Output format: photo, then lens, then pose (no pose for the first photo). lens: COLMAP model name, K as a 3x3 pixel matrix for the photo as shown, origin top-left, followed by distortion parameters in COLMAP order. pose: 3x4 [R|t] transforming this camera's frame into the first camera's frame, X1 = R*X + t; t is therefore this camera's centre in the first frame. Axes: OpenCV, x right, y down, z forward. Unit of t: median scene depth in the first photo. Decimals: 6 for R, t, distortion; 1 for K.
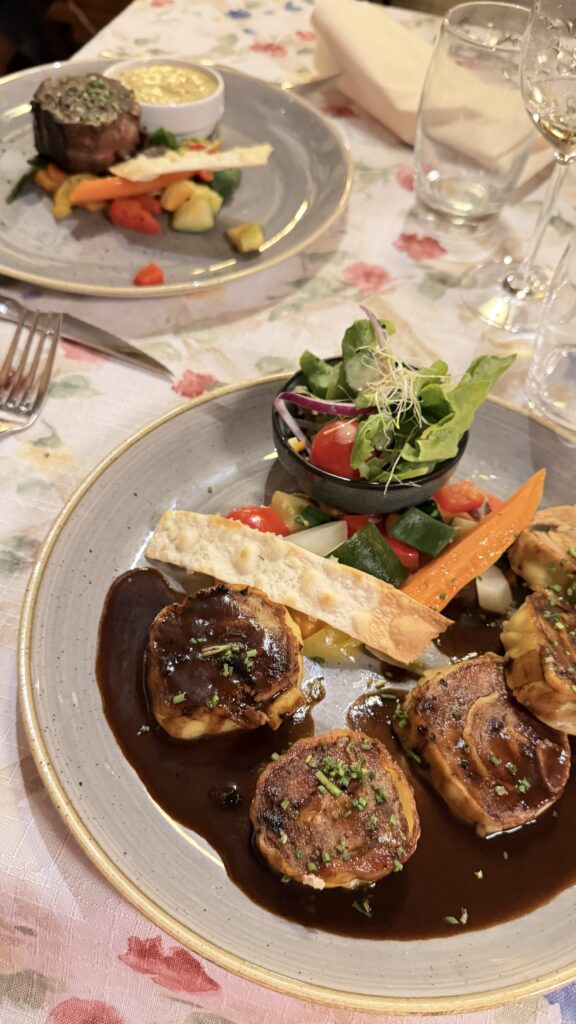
lens RADIAL K [[762.0, 0, 270.4], [0, 762.0, 510.4], [0, 0, 1]] dist [0.182801, -0.399733]
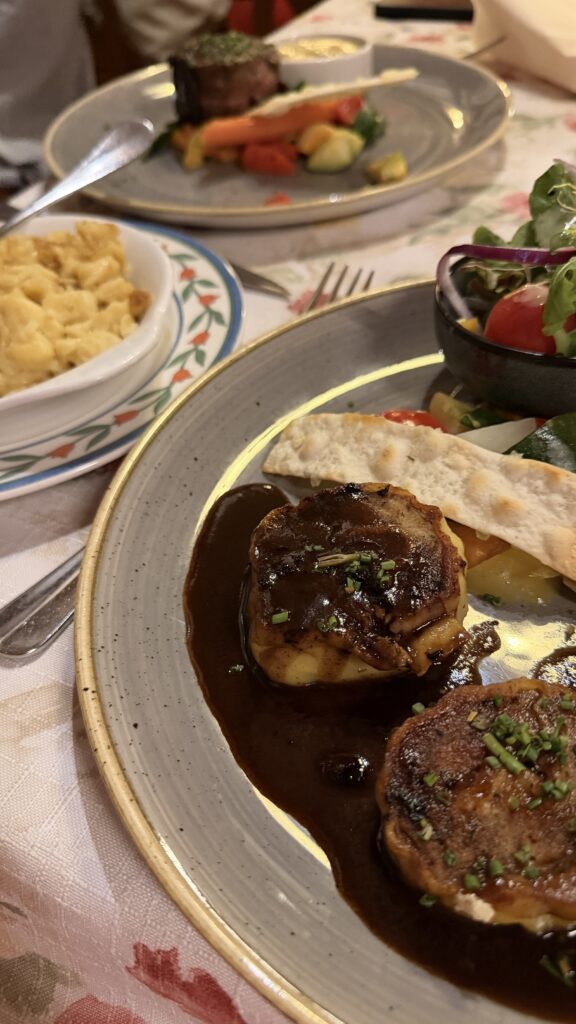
lens RADIAL K [[715.7, 0, 288.0], [0, 715.7, 512.0], [0, 0, 1]] dist [0.094726, -0.198078]
pose [[0.976432, 0.023439, -0.214549, 0.022836], [-0.048192, 0.992664, -0.110882, 0.203255], [0.210377, 0.118608, 0.970399, 0.333248]]
